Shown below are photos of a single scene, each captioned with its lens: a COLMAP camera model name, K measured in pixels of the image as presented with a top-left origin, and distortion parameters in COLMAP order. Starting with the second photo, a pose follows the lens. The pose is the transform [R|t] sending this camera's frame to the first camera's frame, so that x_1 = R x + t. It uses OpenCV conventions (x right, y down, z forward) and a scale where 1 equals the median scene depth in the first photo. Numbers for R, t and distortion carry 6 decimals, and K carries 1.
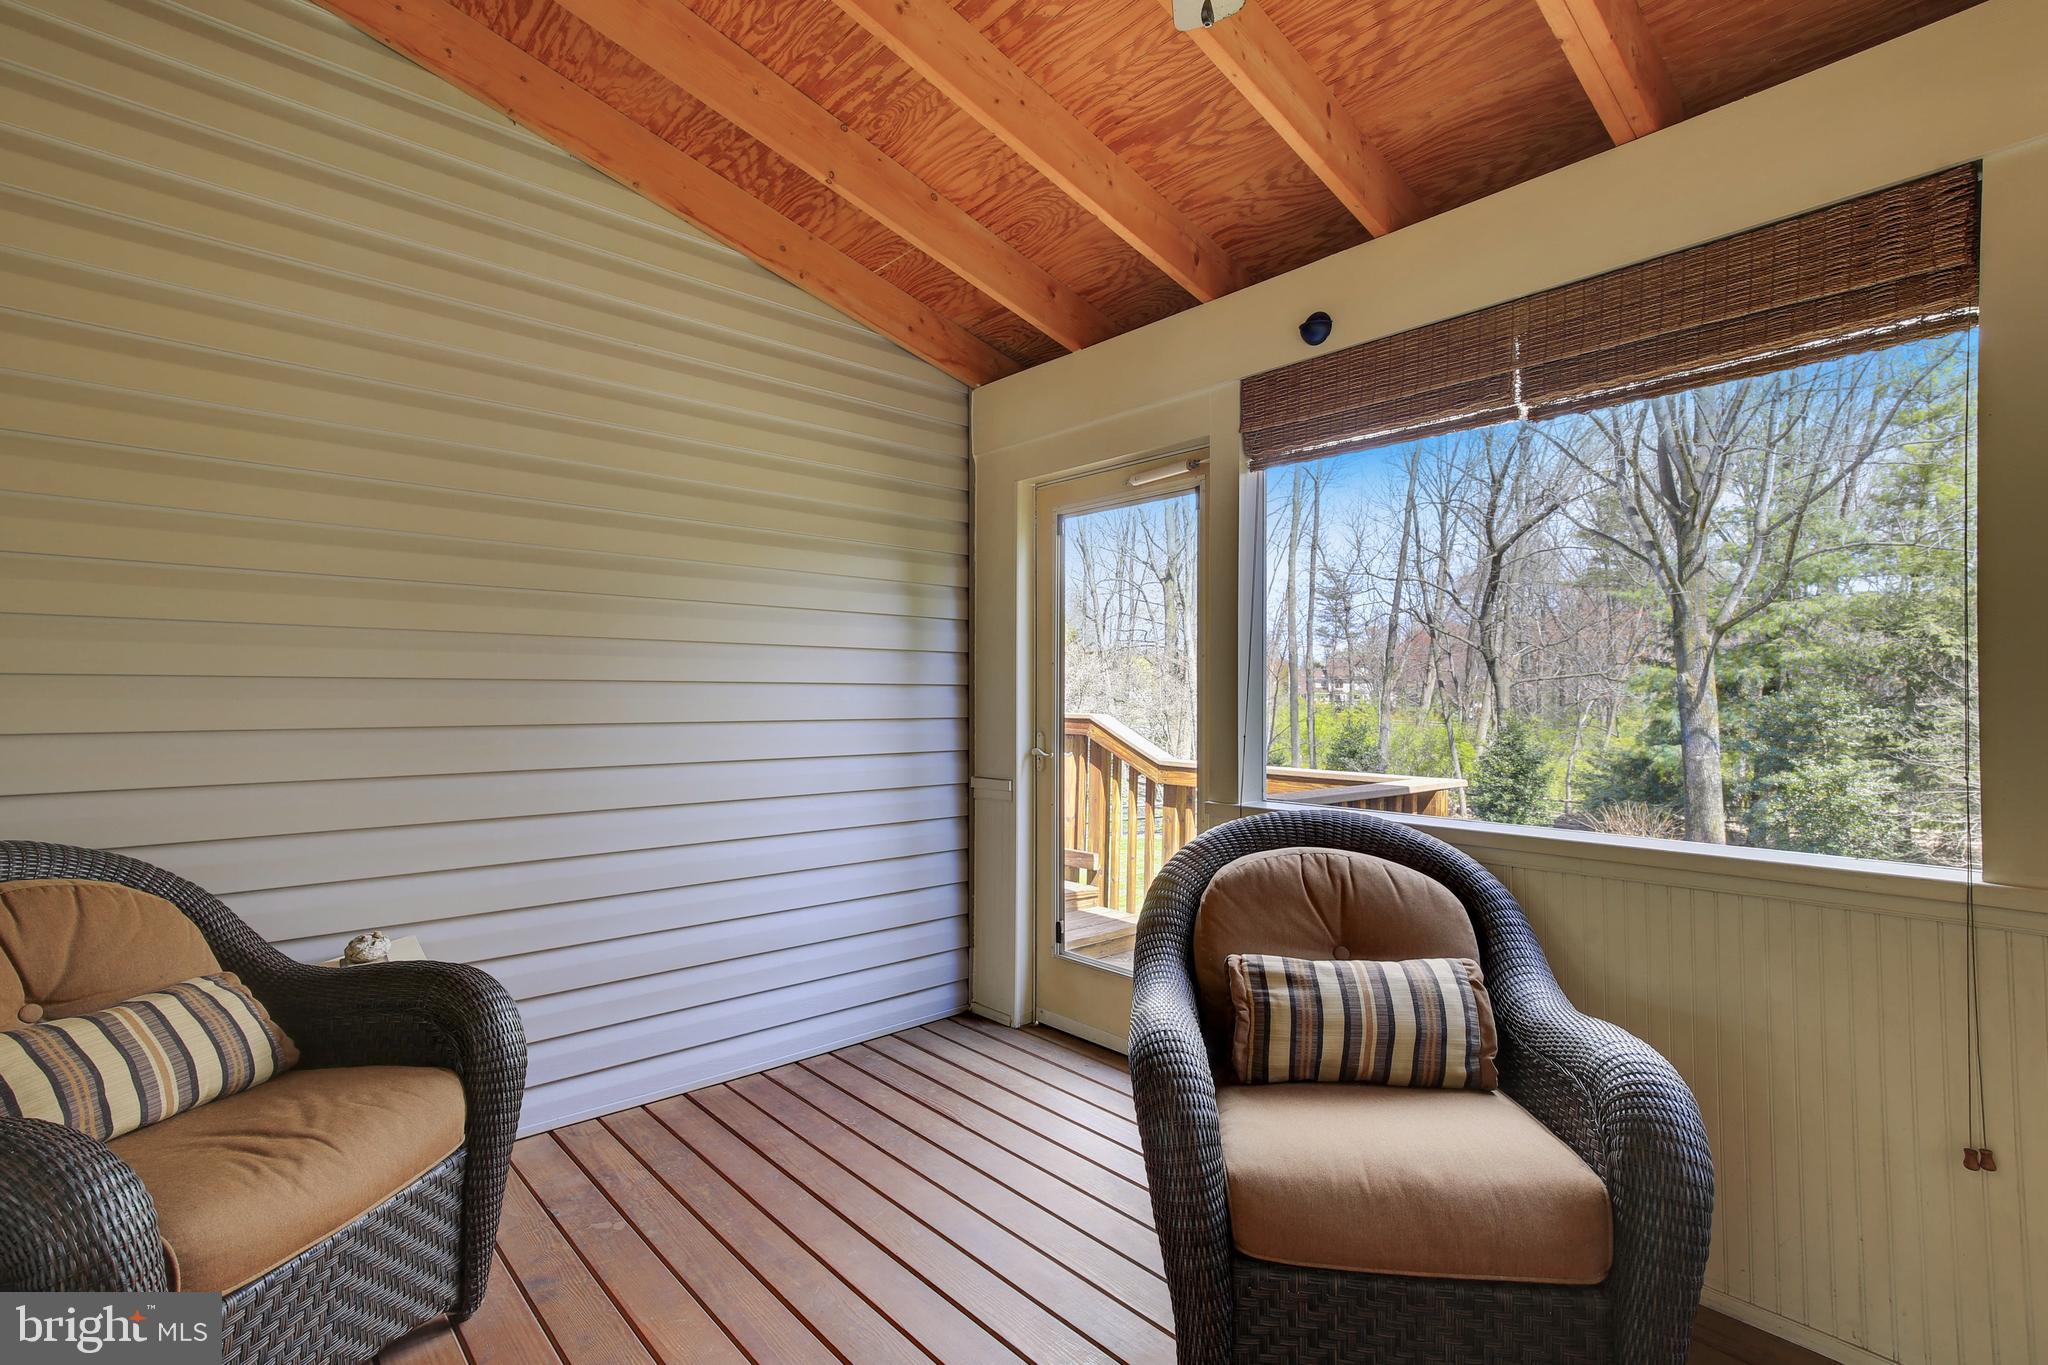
lens RADIAL K [[943.0, 0, 1015.4], [0, 943.0, 704.4], [0, 0, 1]] dist [0.007543, 0.000811]
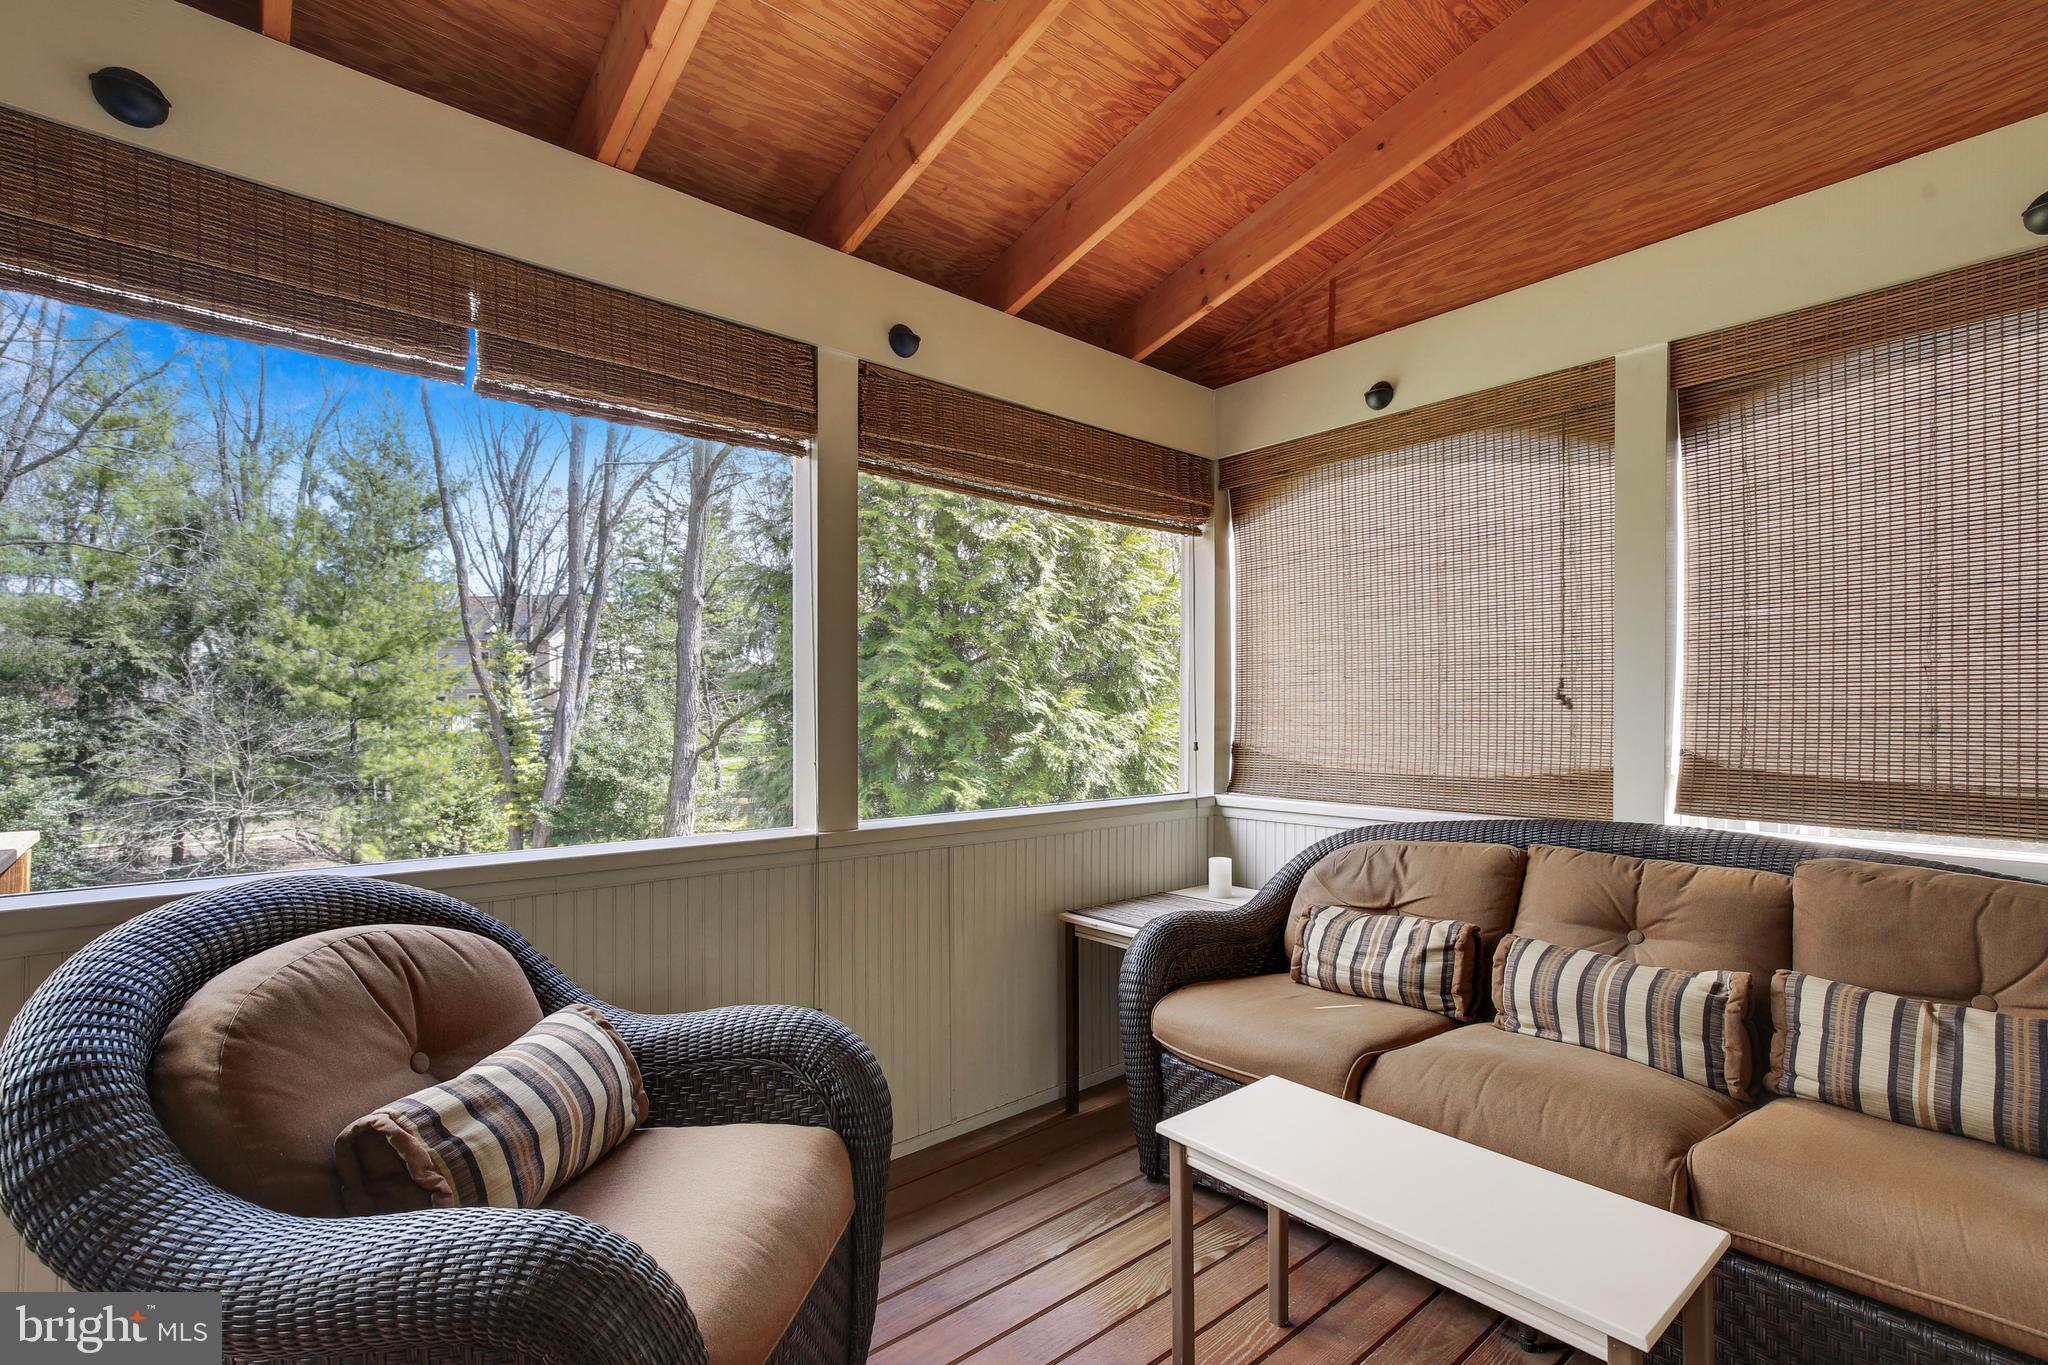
lens RADIAL K [[937.5, 0, 1049.1], [0, 937.5, 720.0], [0, 0, 1]] dist [0.013359, 0.000290]
pose [[0.004151, -0.009561, 0.999946, -0.329204], [0.005803, 0.999938, 0.009537, -0.001015], [-0.999975, 0.005763, 0.004206, 0.457789]]
